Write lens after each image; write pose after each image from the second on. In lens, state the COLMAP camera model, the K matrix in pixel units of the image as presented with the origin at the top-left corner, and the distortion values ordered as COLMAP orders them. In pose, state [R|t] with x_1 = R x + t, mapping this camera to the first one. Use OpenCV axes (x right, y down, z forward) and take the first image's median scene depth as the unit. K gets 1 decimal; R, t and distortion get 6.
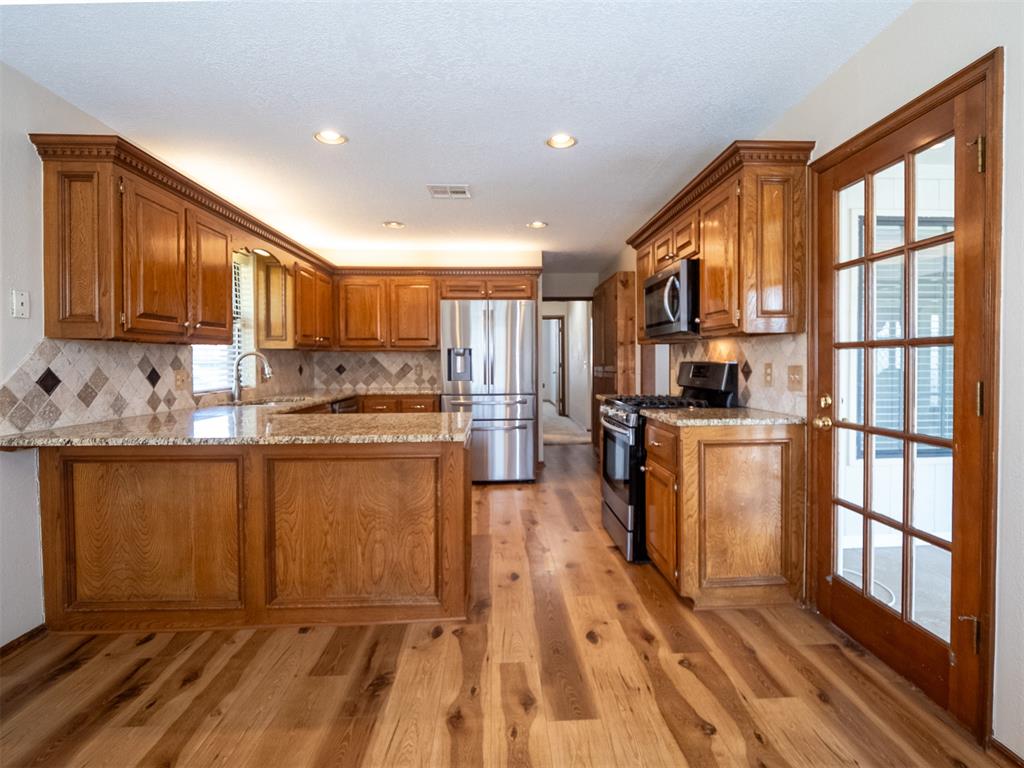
lens RADIAL K [[505.2, 0, 527.7], [0, 505.2, 373.3], [0, 0, 1]] dist [-0.010156, -0.003297]
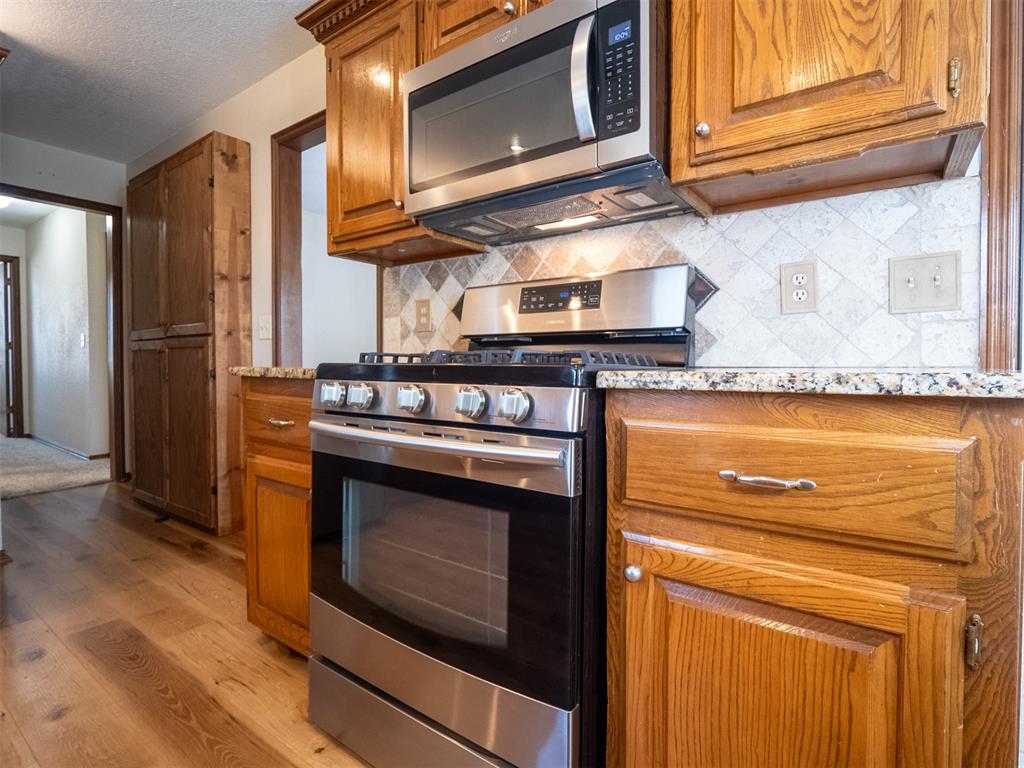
lens RADIAL K [[505.2, 0, 527.7], [0, 505.2, 373.3], [0, 0, 1]] dist [-0.010156, -0.003297]
pose [[0.621460, -0.007553, 0.783409, -0.018196], [0.010098, 0.999948, 0.001631, 0.038433], [-0.783381, 0.006897, 0.621504, 0.453961]]
